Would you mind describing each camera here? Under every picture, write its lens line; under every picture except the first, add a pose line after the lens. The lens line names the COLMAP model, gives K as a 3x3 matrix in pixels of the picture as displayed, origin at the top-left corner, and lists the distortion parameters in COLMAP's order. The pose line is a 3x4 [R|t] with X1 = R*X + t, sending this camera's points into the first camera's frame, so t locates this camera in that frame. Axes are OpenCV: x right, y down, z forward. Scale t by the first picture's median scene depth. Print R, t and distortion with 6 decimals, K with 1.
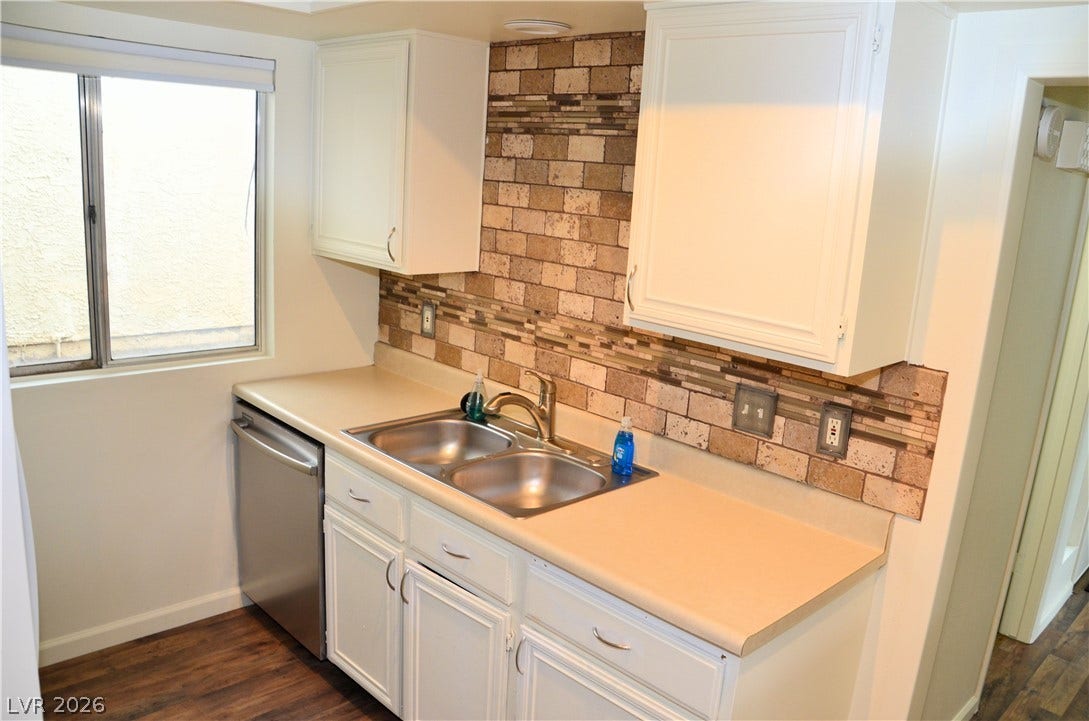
lens RADIAL K [[851.1, 0, 567.6], [0, 851.1, 376.3], [0, 0, 1]] dist [-0.181845, 0.109570]
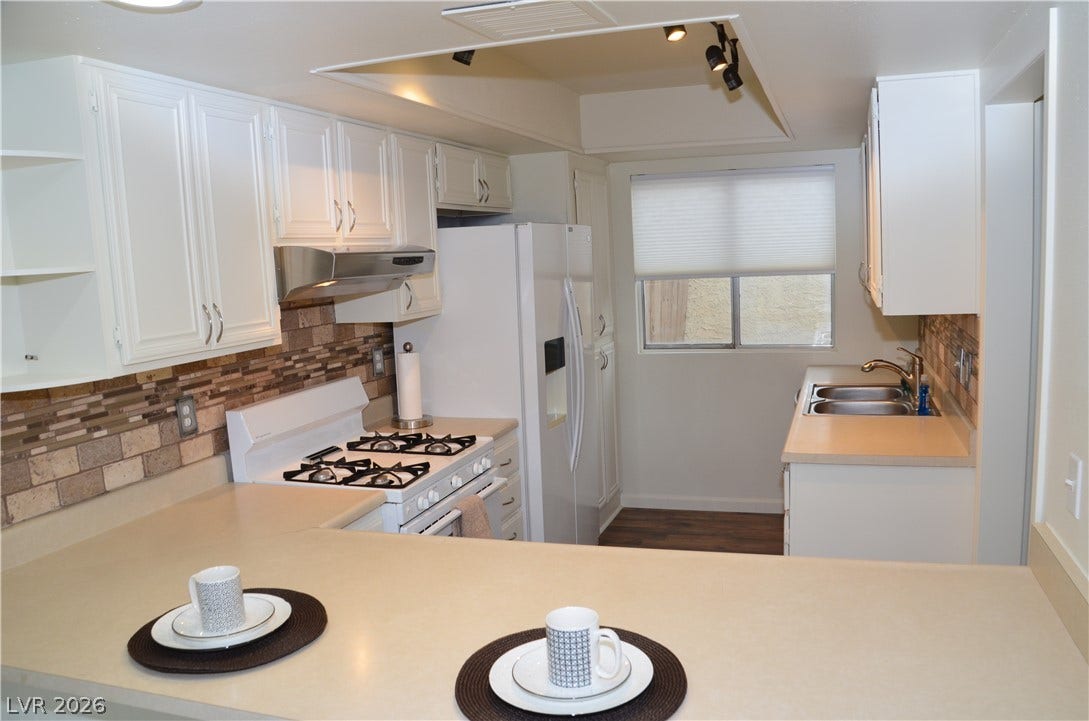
lens RADIAL K [[851.1, 0, 567.6], [0, 851.1, 376.3], [0, 0, 1]] dist [-0.181845, 0.109570]
pose [[0.449475, 0.034394, -0.892631, 0.921274], [-0.128435, 0.991365, -0.026474, 0.145087], [0.884012, 0.126544, 0.450011, -0.155651]]
